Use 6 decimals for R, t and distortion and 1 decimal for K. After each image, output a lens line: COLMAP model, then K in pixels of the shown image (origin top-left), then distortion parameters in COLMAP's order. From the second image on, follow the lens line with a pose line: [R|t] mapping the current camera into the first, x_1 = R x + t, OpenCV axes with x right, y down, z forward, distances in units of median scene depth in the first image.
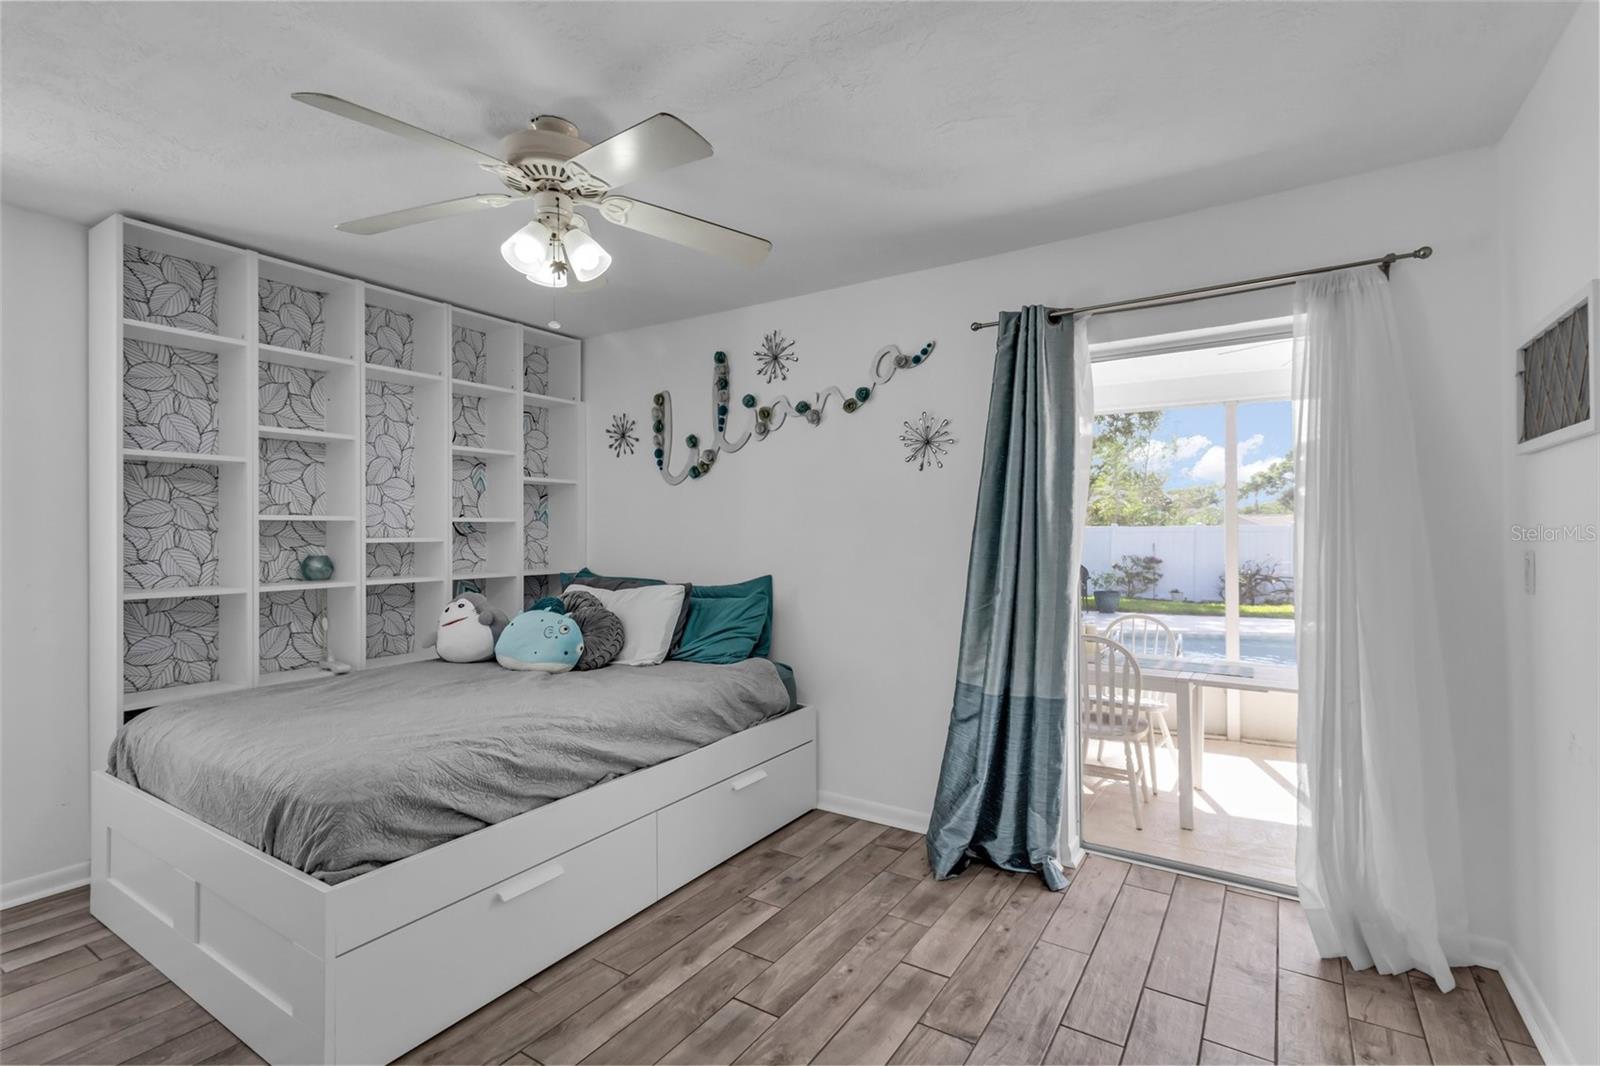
lens RADIAL K [[739.5, 0, 798.6], [0, 739.5, 534.7], [0, 0, 1]] dist [0.001847, 0.000214]
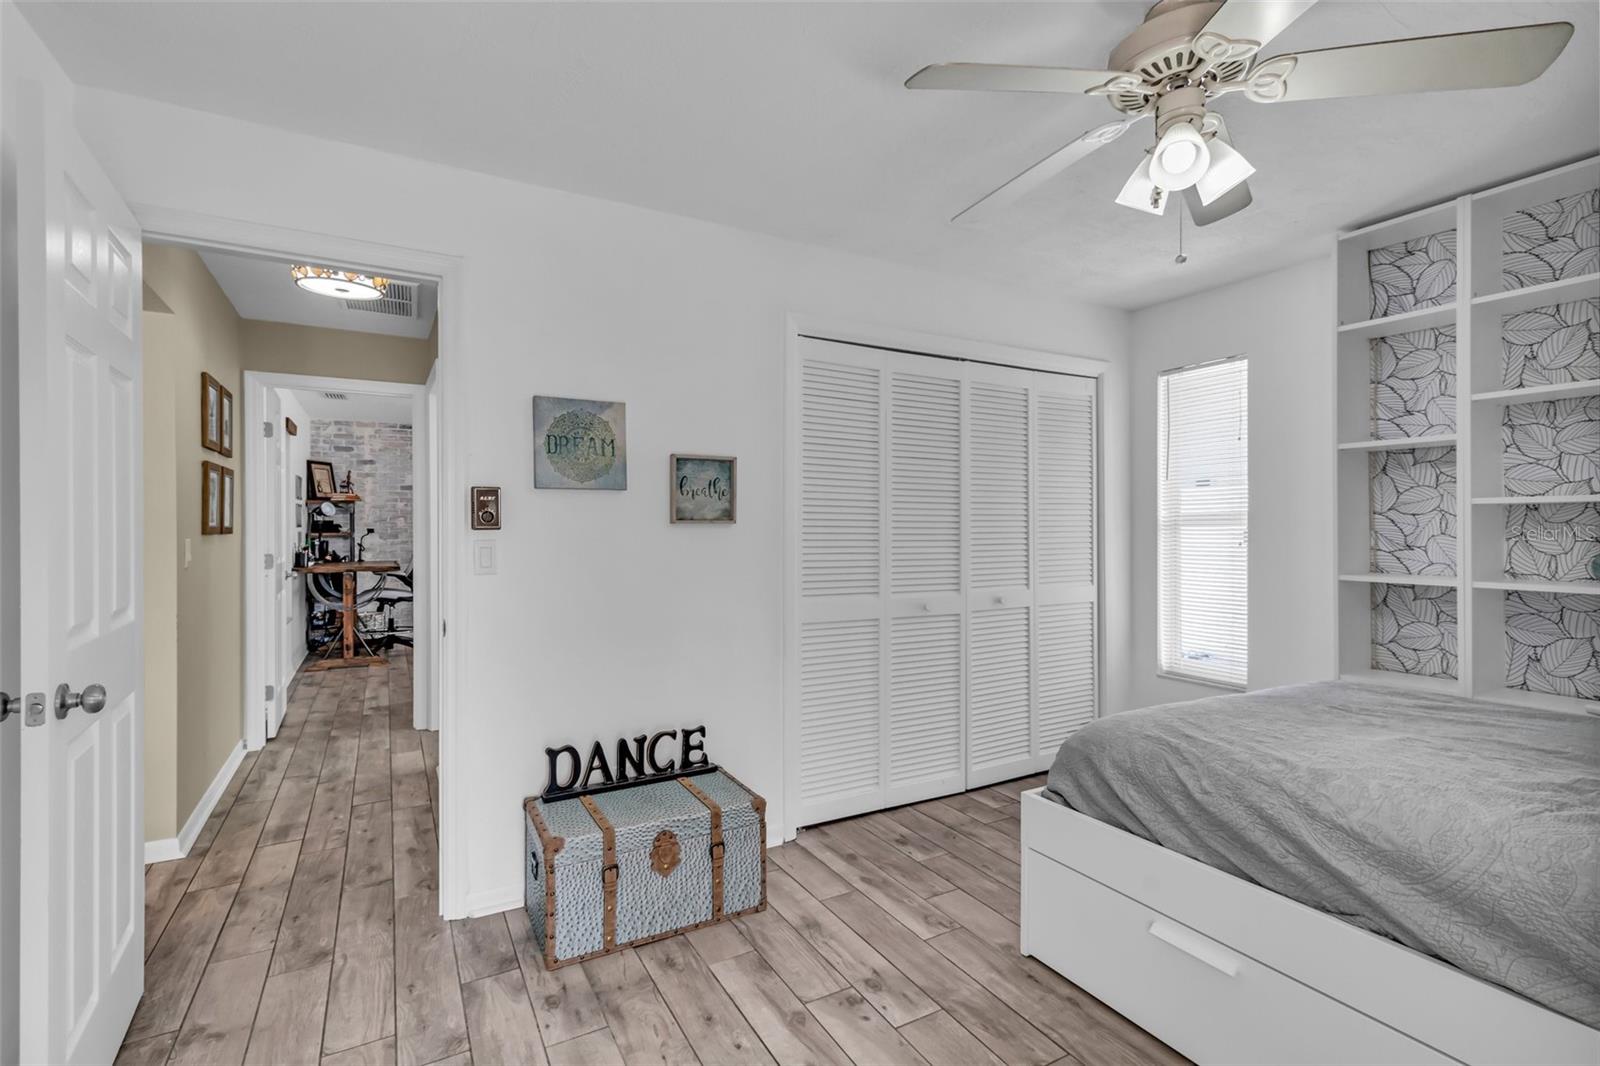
lens RADIAL K [[739.5, 0, 799.6], [0, 739.5, 527.7], [0, 0, 1]] dist [0.001847, 0.000214]
pose [[-0.470110, 0.007804, -0.882573, 0.414848], [0.002663, 0.999969, 0.007423, -0.000789], [0.882604, 0.001140, -0.470116, 0.737540]]
